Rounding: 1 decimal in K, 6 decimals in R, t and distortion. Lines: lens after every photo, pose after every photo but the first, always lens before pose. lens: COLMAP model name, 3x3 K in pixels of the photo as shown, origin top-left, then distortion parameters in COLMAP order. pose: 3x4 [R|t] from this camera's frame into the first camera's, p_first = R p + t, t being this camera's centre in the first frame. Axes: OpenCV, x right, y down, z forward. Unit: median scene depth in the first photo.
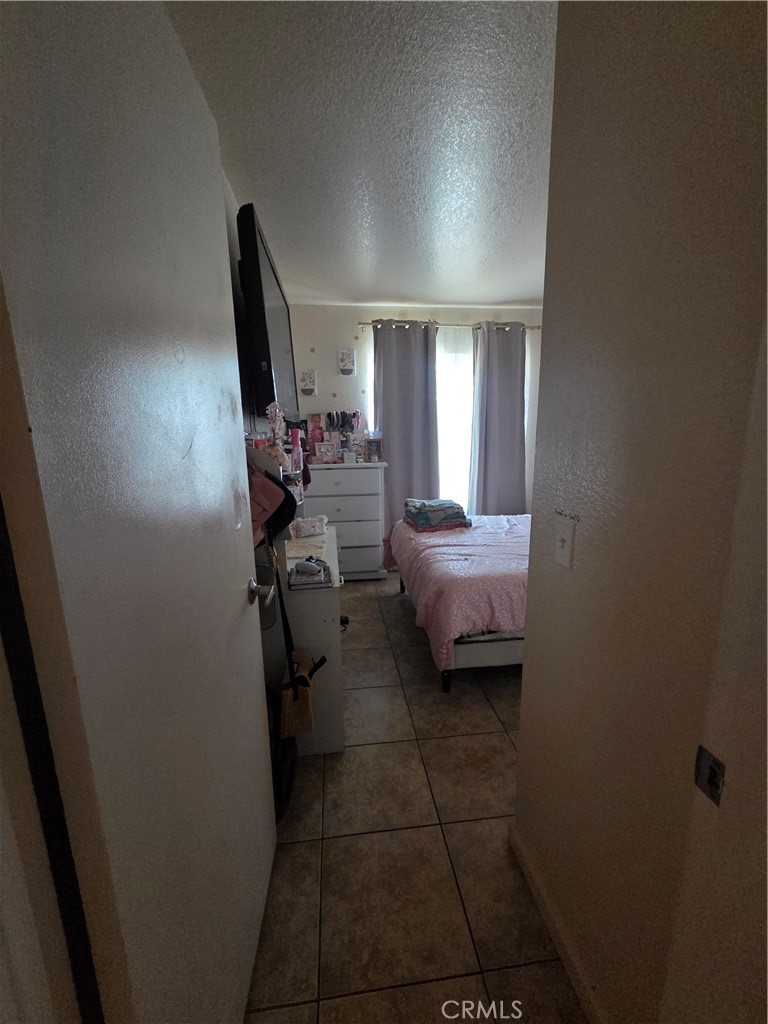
lens RADIAL K [[418.9, 0, 387.0], [0, 418.9, 515.3], [0, 0, 1]] dist [0.001070, -0.000247]
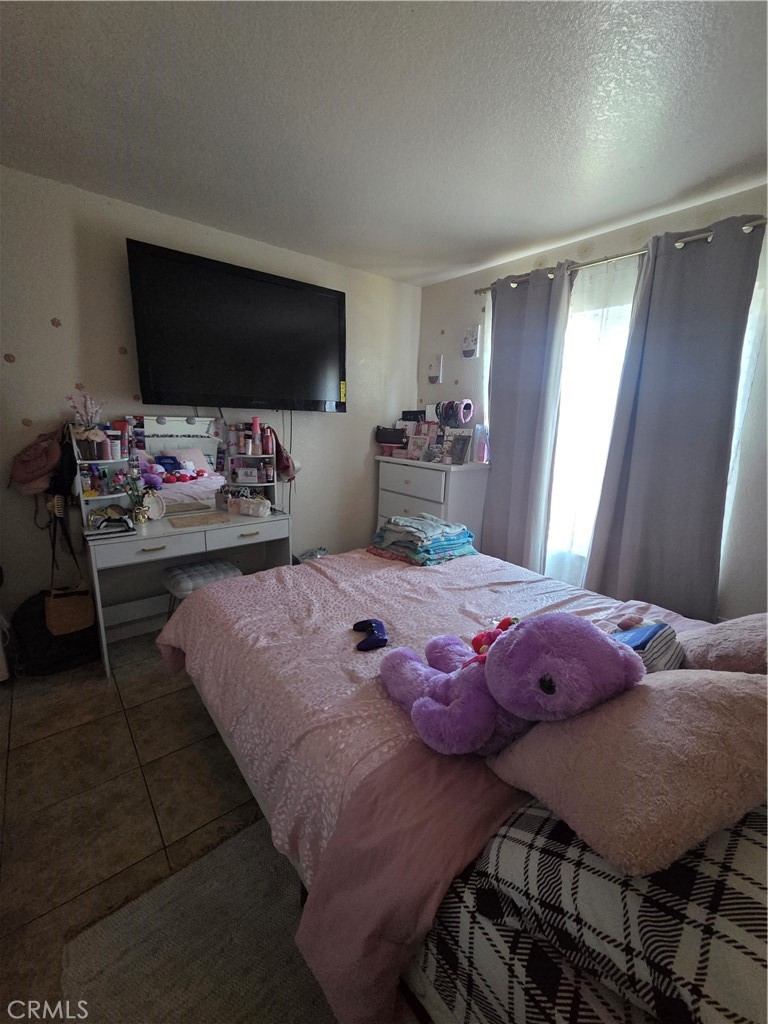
lens RADIAL K [[418.9, 0, 387.0], [0, 418.9, 515.3], [0, 0, 1]] dist [0.001070, -0.000247]
pose [[0.532174, 0.224469, -0.816336, 0.597814], [-0.206733, 0.969478, 0.131809, -0.112933], [0.821007, 0.098618, 0.562337, 0.453433]]
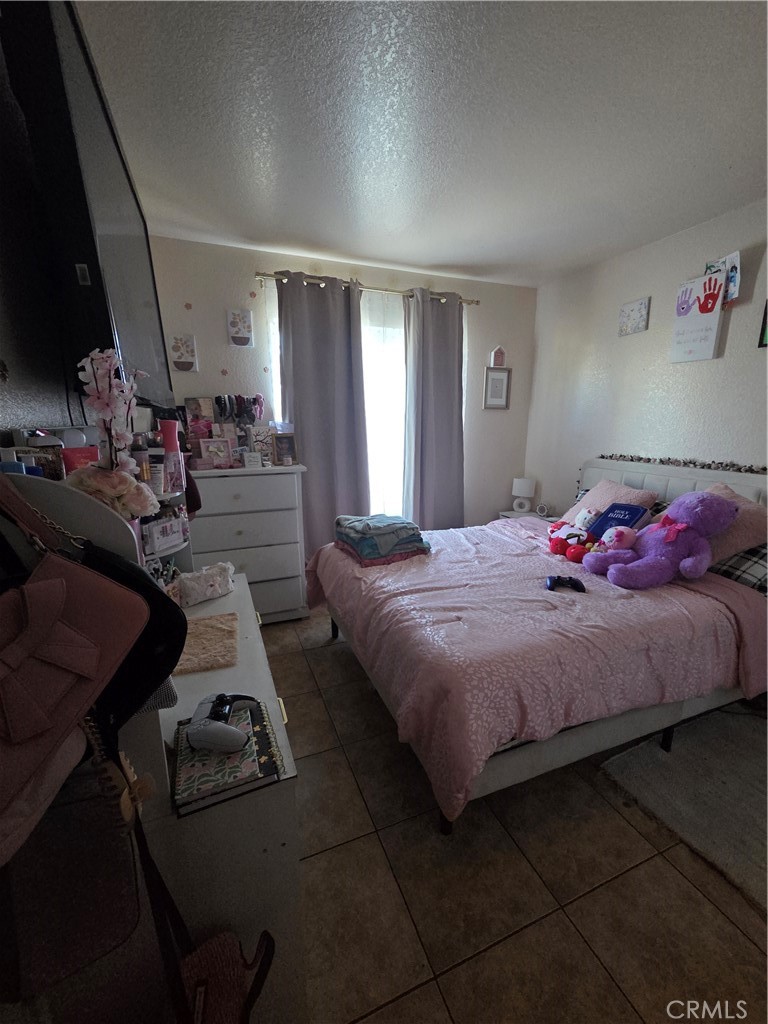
lens RADIAL K [[414.0, 0, 384.6], [0, 414.0, 514.2], [0, 0, 1]] dist [0.004338, 0.000138]
pose [[0.965758, -0.045149, 0.255487, -0.055250], [0.039547, 0.998852, 0.027025, -0.053301], [-0.256414, -0.015995, 0.966435, 0.245214]]
